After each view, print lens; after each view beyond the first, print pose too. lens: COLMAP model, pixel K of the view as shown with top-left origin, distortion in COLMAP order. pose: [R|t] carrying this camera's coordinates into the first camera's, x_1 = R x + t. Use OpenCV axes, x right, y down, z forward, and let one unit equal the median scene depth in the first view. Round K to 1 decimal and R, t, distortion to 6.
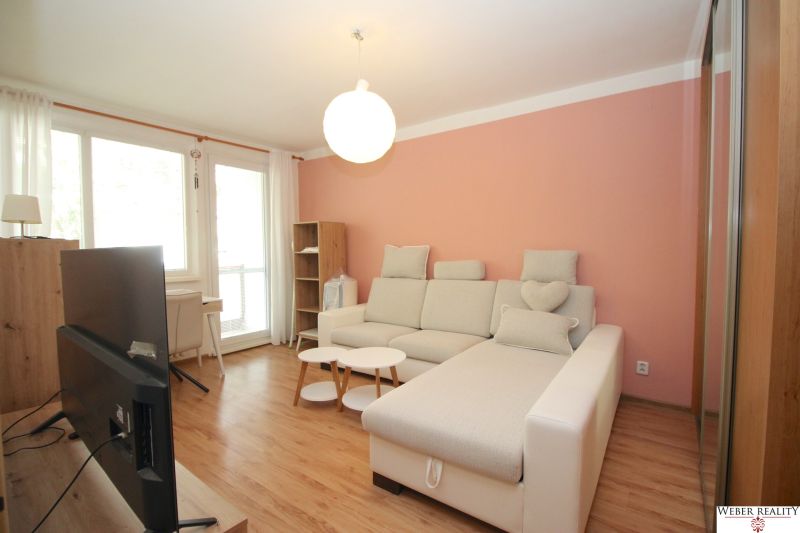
lens RADIAL K [[372.8, 0, 393.9], [0, 372.8, 269.8], [0, 0, 1]] dist [0.000053, -0.012714]
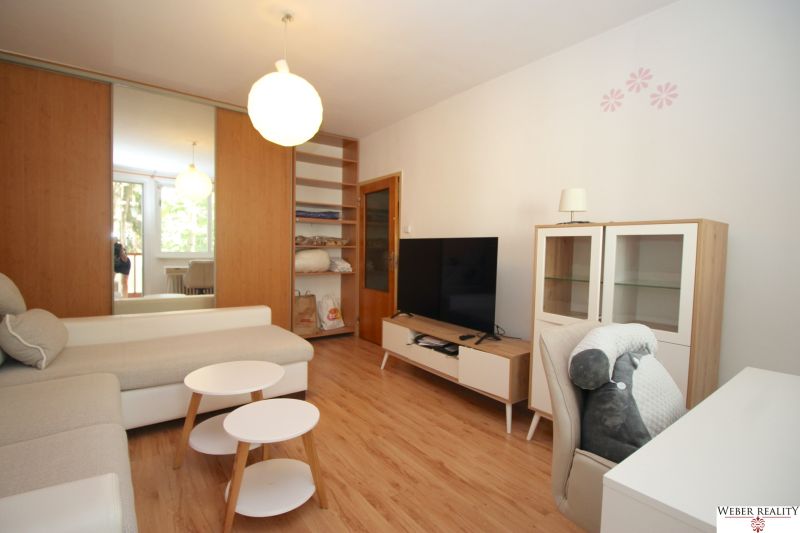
lens RADIAL K [[372.8, 0, 393.9], [0, 372.8, 269.8], [0, 0, 1]] dist [0.000053, -0.012714]
pose [[-0.958530, -0.029299, 0.283482, -0.408875], [-0.001824, 0.995312, 0.096701, -0.032686], [-0.284986, 0.092174, -0.954090, 1.176885]]
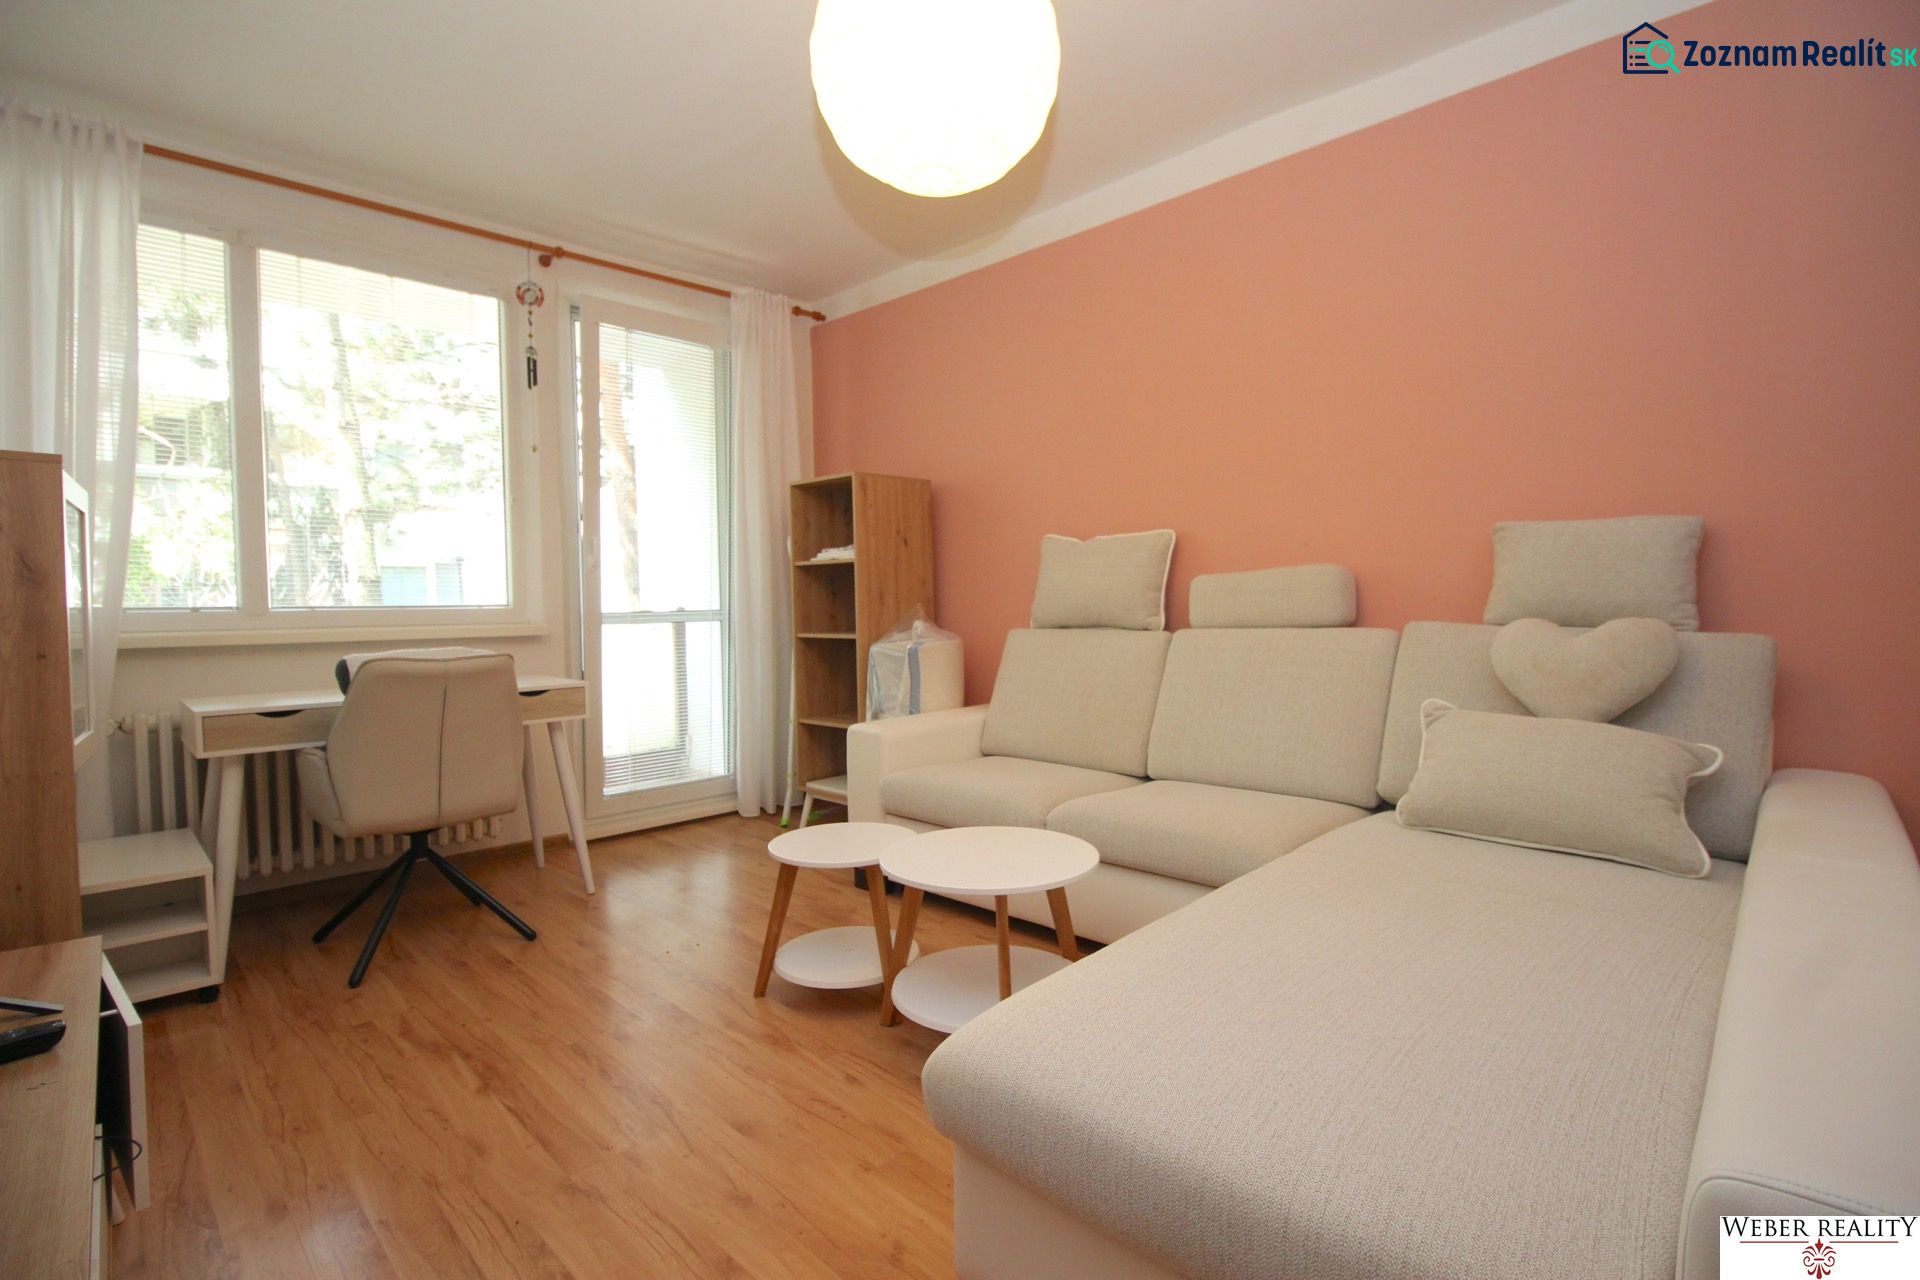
lens RADIAL K [[894.8, 0, 945.2], [0, 894.8, 647.8], [0, 0, 1]] dist [0.000053, -0.012714]
pose [[0.988755, 0.001120, -0.149539, 0.012796], [-0.001522, 0.999996, -0.002574, 0.046013], [0.149536, 0.002773, 0.988752, 0.191638]]
